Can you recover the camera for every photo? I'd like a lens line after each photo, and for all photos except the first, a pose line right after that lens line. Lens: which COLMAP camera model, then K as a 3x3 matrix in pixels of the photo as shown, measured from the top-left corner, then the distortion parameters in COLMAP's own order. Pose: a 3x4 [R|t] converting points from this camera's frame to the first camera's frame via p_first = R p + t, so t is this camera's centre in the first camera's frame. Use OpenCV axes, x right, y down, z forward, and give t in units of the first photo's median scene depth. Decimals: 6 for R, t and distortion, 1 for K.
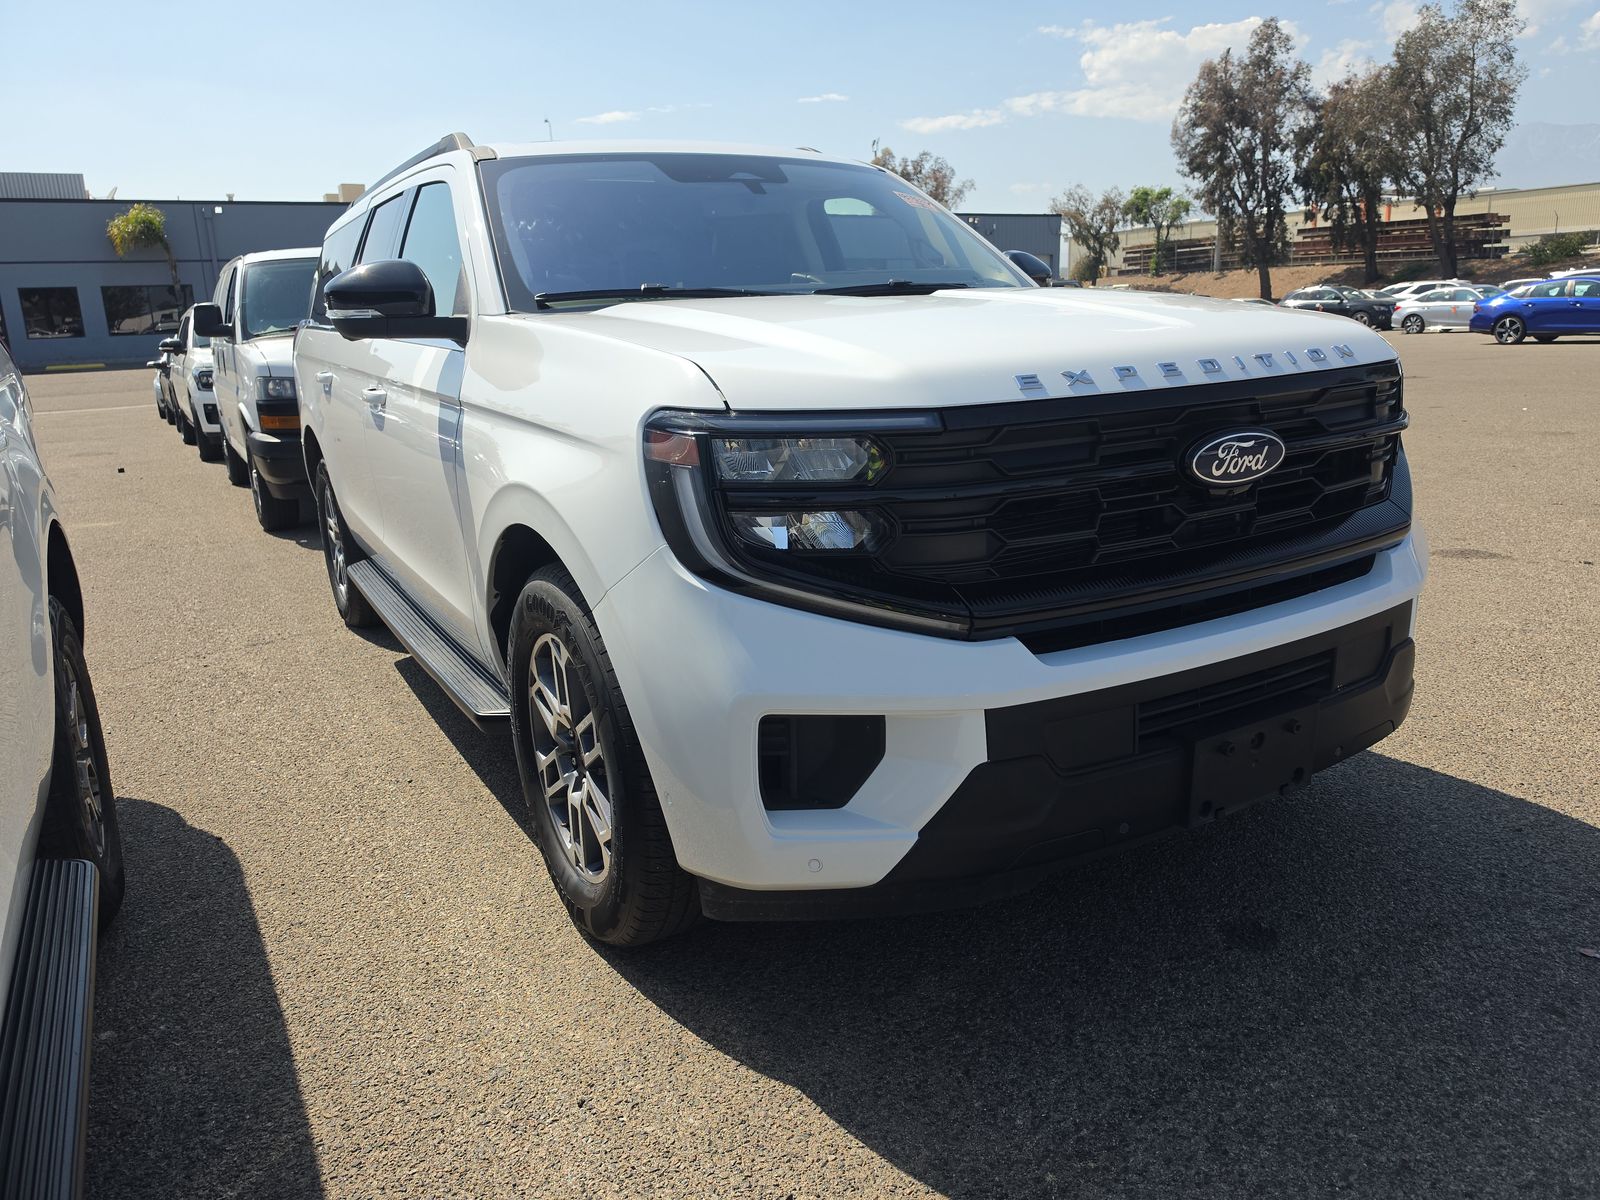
lens RADIAL K [[1088.1, 0, 800.0], [0, 1088.1, 600.0], [0, 0, 1]] dist [0.054728, -0.000149]
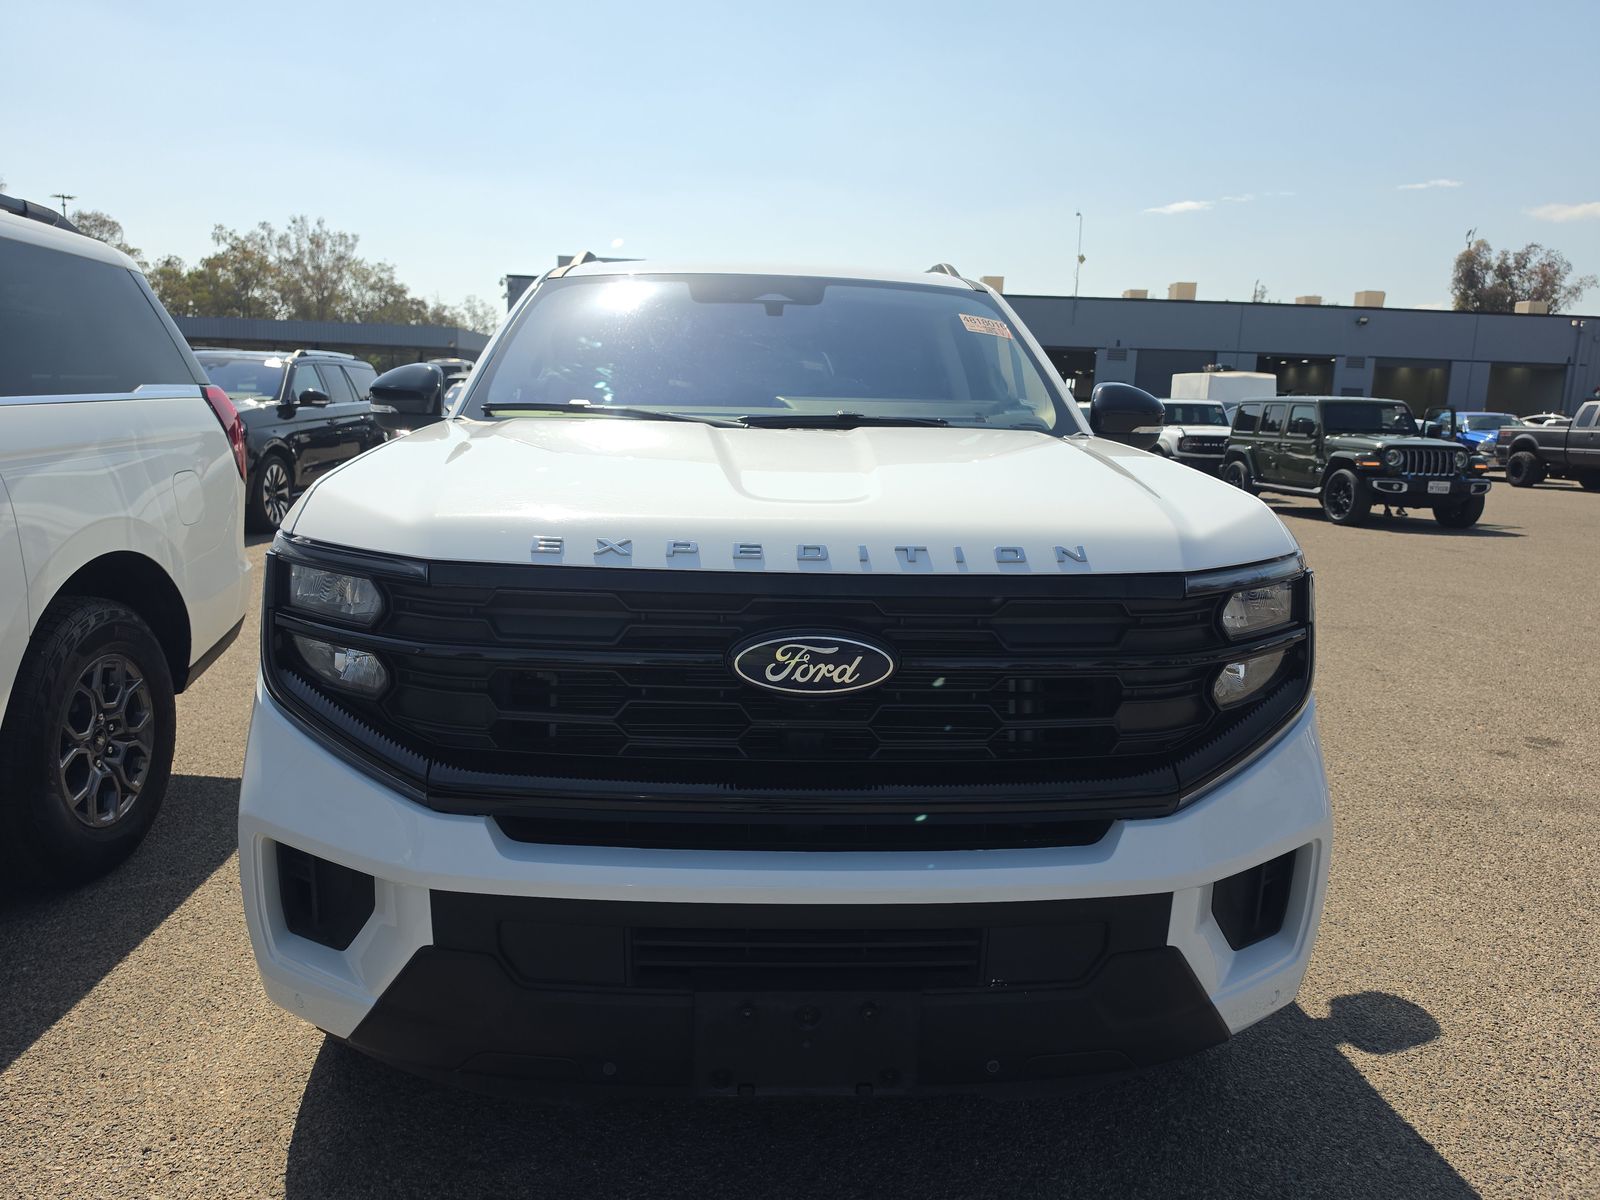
lens RADIAL K [[1126.3, 0, 799.1], [0, 1126.3, 570.4], [0, 0, 1]] dist [0.005236, -0.000564]
pose [[0.889152, 0.135298, -0.437153, 0.751792], [-0.178827, 0.982063, -0.059781, -0.146293], [0.421224, 0.131329, 0.897398, 0.219033]]
